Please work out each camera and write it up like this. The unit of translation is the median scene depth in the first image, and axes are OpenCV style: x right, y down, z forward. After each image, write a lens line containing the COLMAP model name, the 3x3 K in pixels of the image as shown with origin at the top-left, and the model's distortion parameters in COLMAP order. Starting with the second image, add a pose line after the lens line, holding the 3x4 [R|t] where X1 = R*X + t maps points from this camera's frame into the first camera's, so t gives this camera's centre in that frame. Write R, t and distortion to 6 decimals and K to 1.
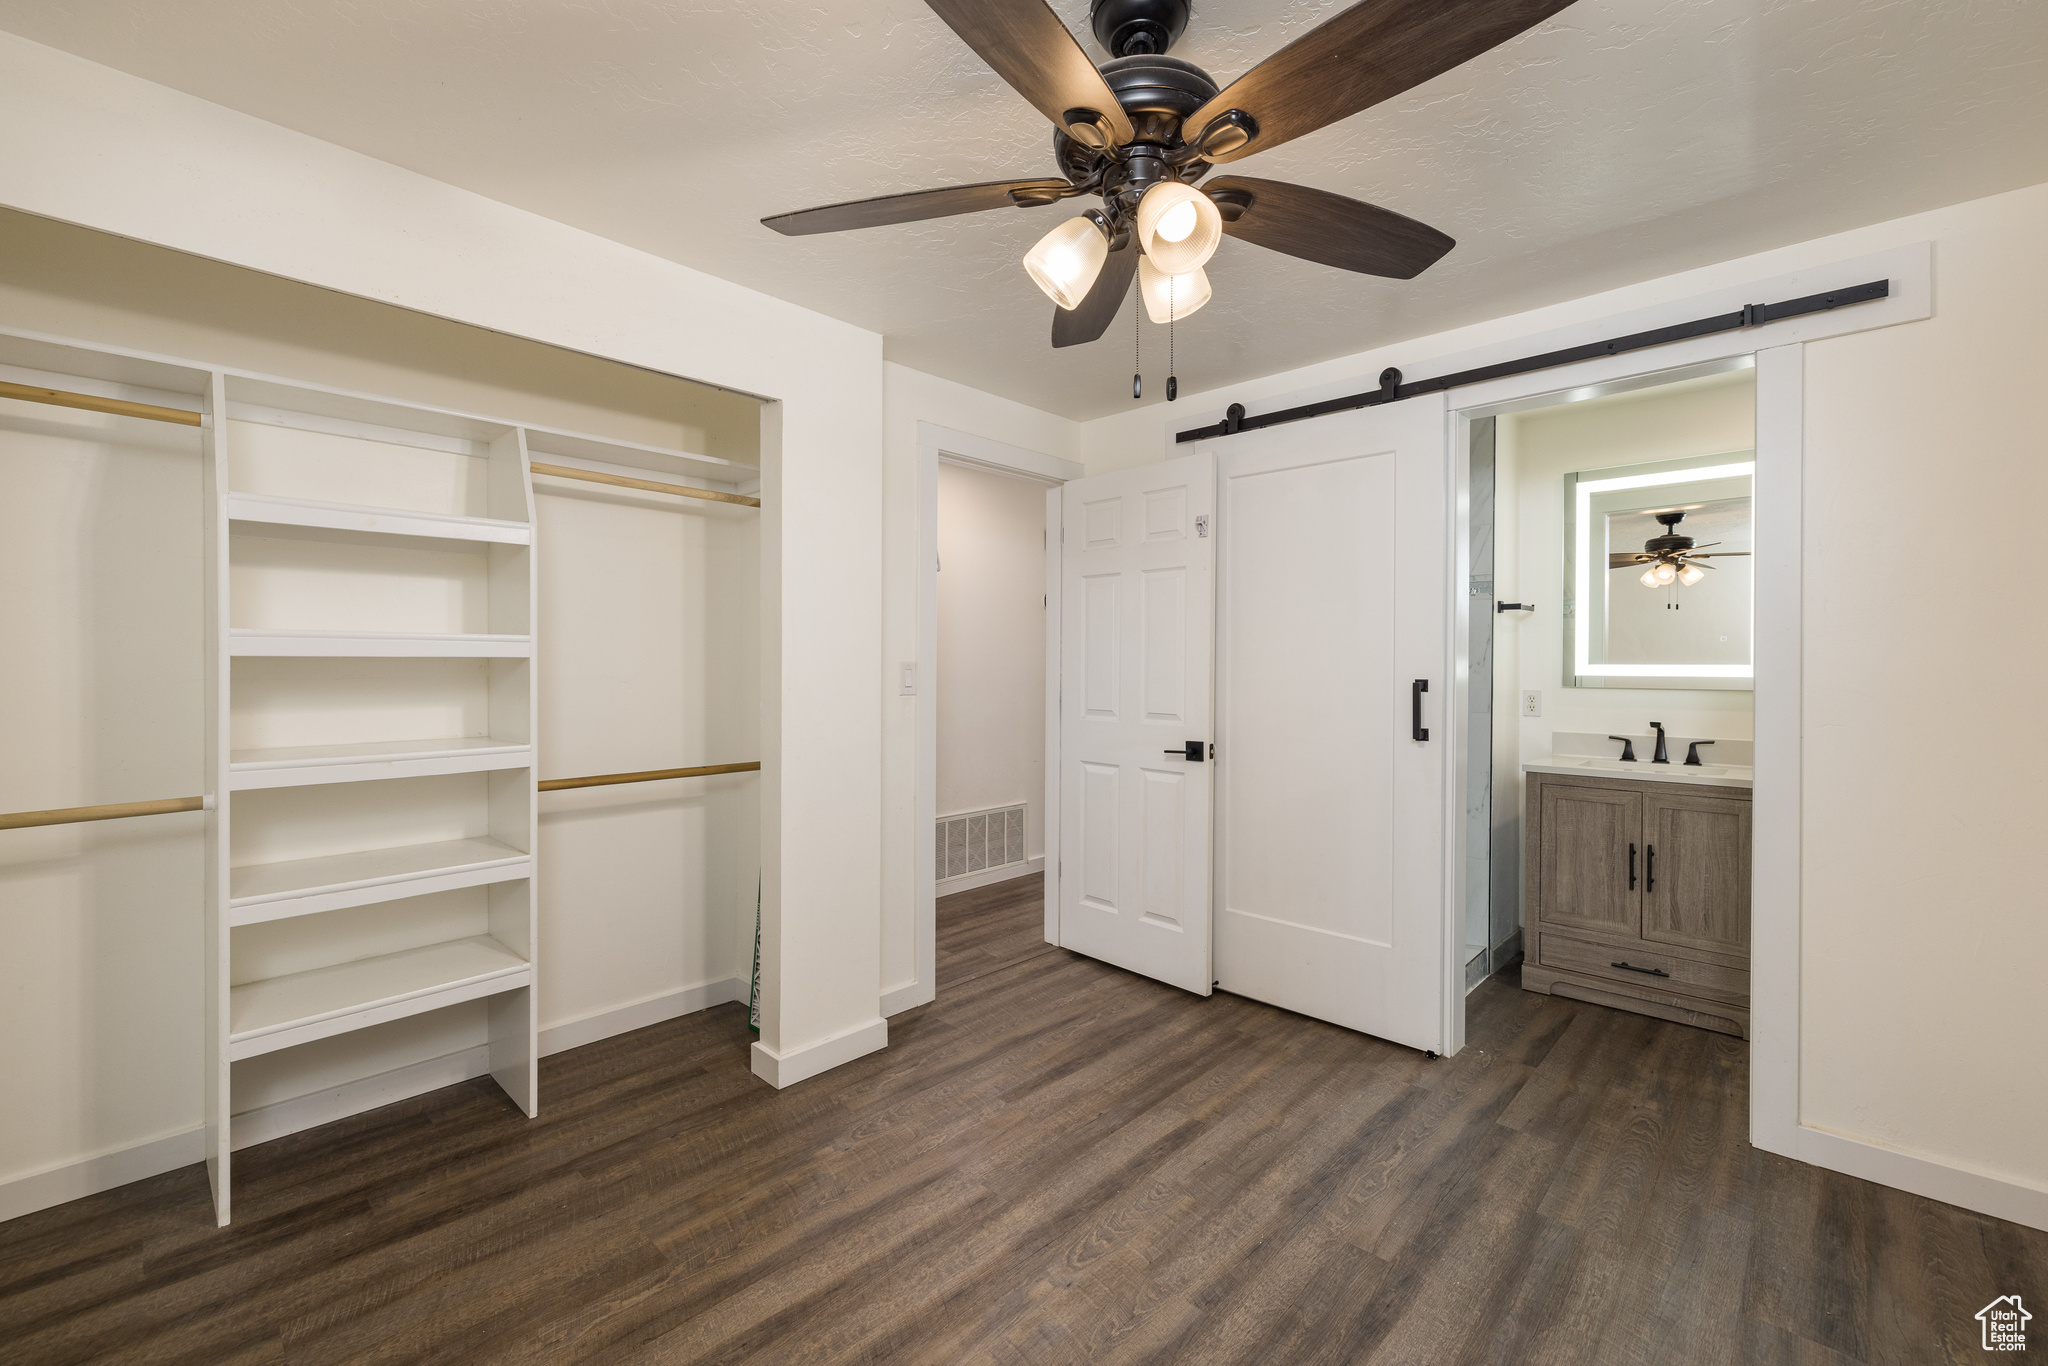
lens RADIAL K [[854.4, 0, 1024.0], [0, 854.4, 683.0], [0, 0, 1]] dist [0.001907, 0.000168]
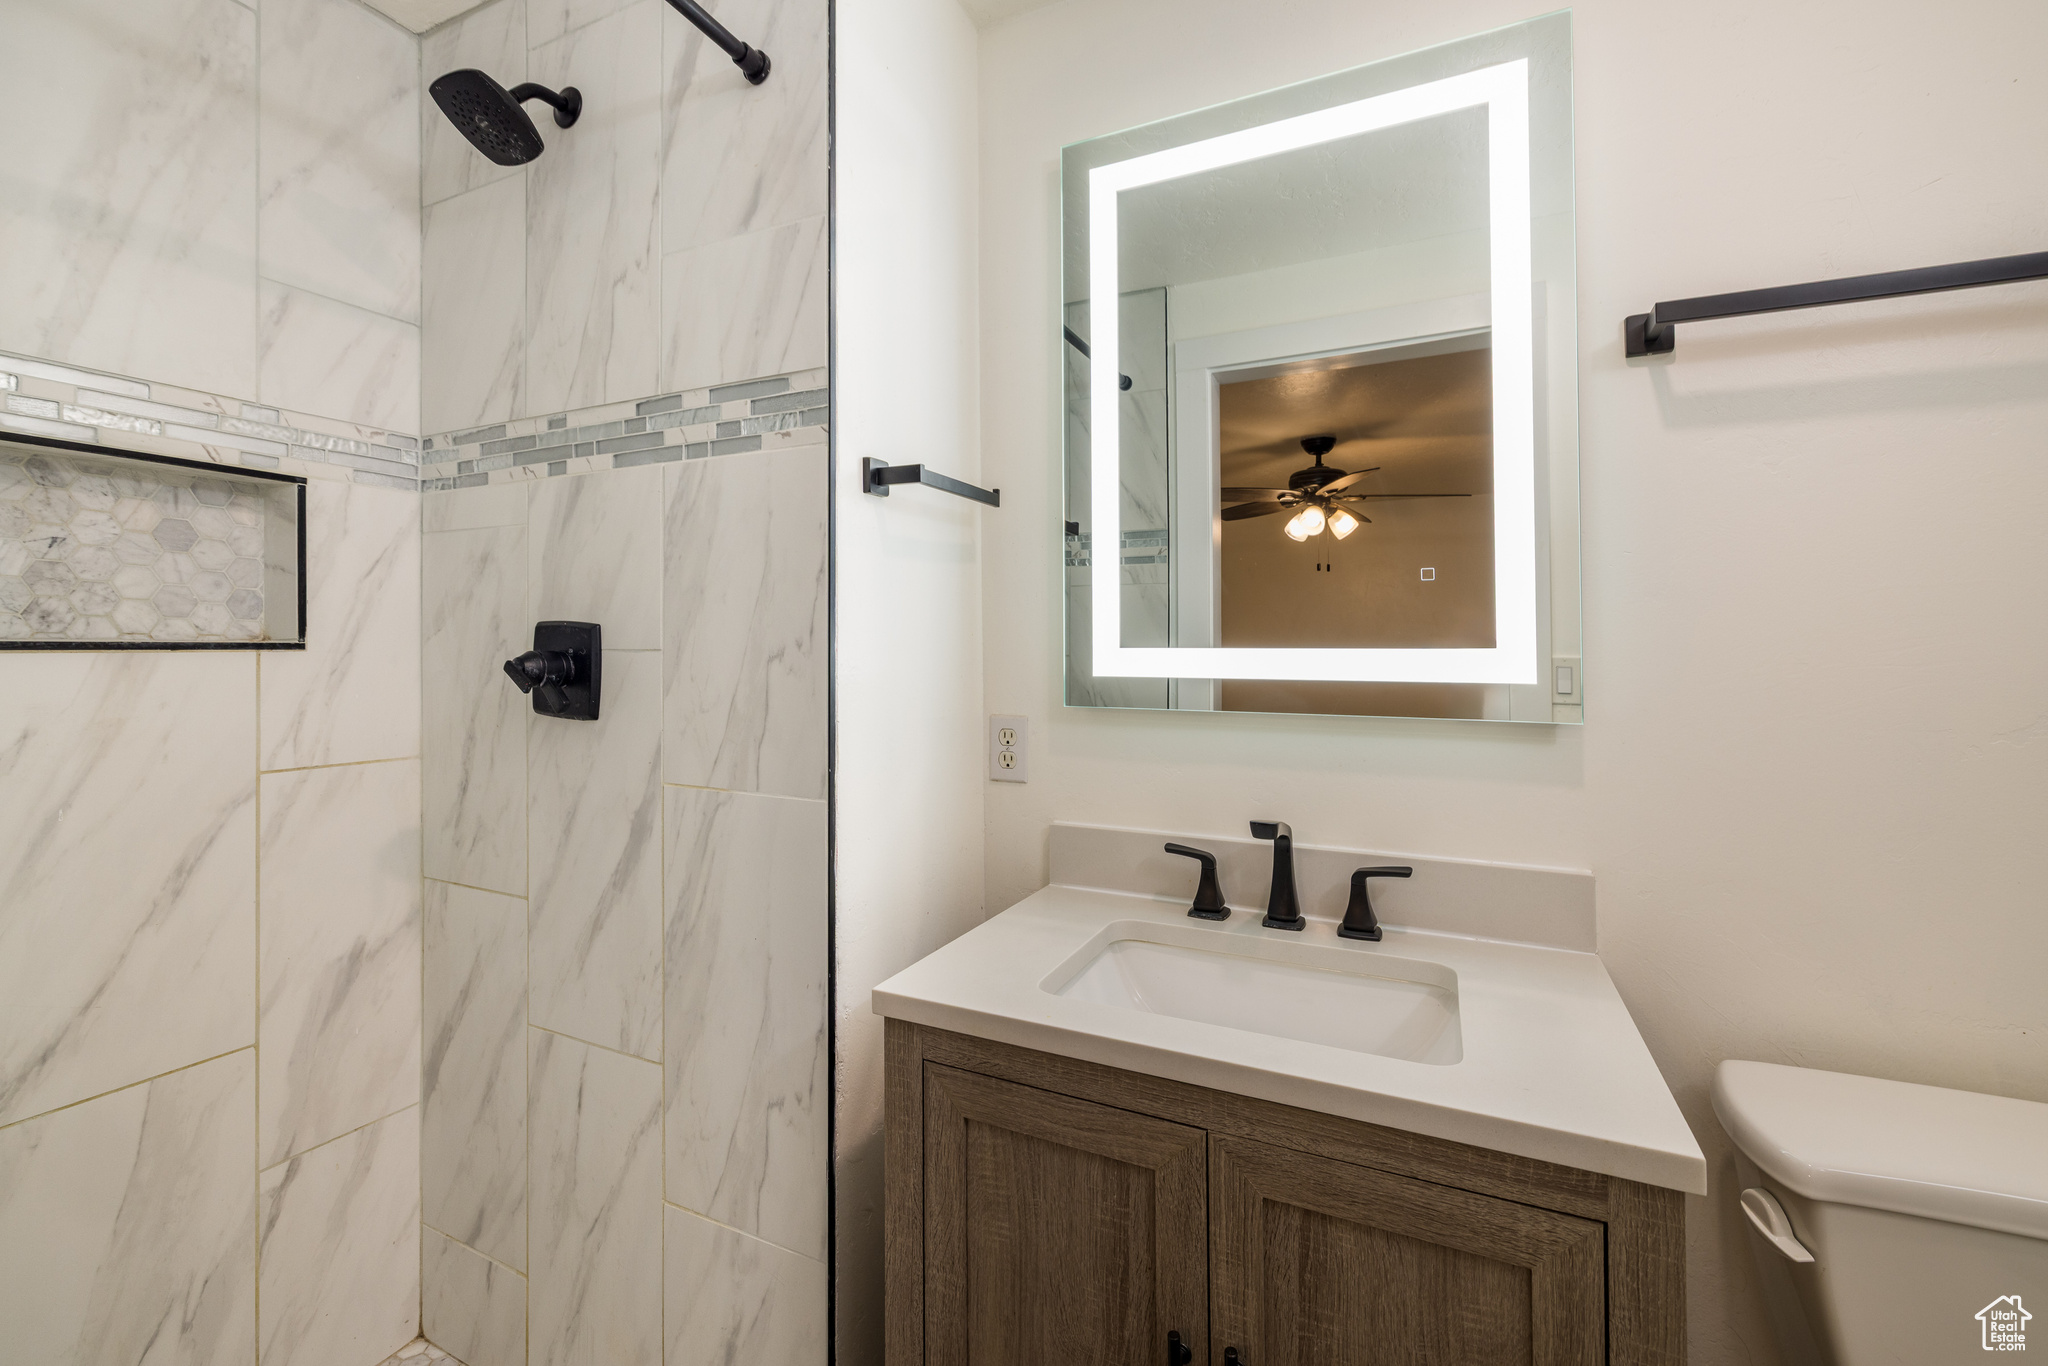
lens RADIAL K [[871.6, 0, 1025.6], [0, 871.6, 648.1], [0, 0, 1]] dist [-0.002409, -0.000119]
pose [[0.951899, 0.001699, 0.306407, 0.531208], [0.006907, 0.999612, -0.027001, -0.012487], [-0.306334, 0.027819, 0.951518, 0.685884]]
